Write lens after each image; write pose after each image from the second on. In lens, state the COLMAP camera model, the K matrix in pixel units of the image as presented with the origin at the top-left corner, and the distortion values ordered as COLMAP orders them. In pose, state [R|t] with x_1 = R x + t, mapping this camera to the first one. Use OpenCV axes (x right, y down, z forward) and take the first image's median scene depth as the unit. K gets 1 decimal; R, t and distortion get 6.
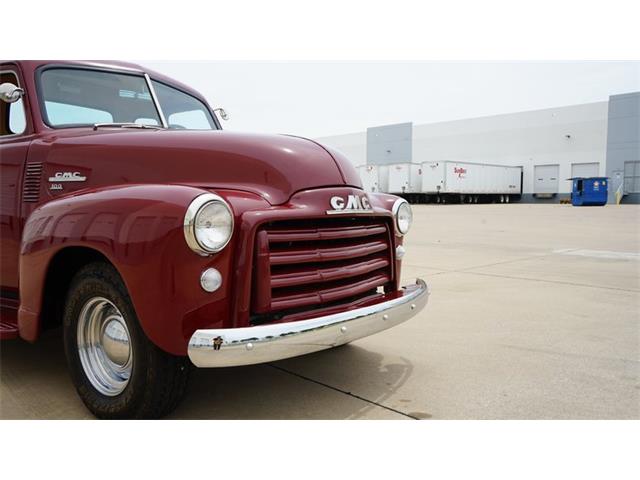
lens RADIAL K [[508.5, 0, 320.0], [0, 508.5, 240.0], [0, 0, 1]] dist [-0.008819, 0.003216]
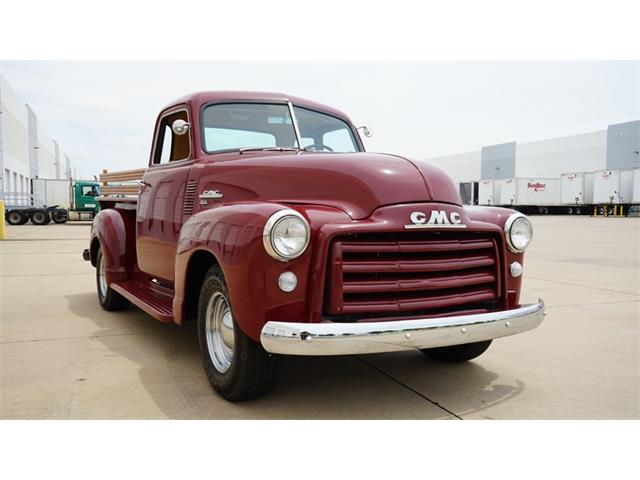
lens RADIAL K [[545.8, 0, 320.9], [0, 545.8, 237.7], [0, 0, 1]] dist [0.001020, 0.006666]
pose [[0.921051, 0.025157, -0.388629, 0.283070], [-0.036146, 0.999126, -0.020990, -0.000414], [0.387761, 0.033380, 0.921155, -0.122295]]
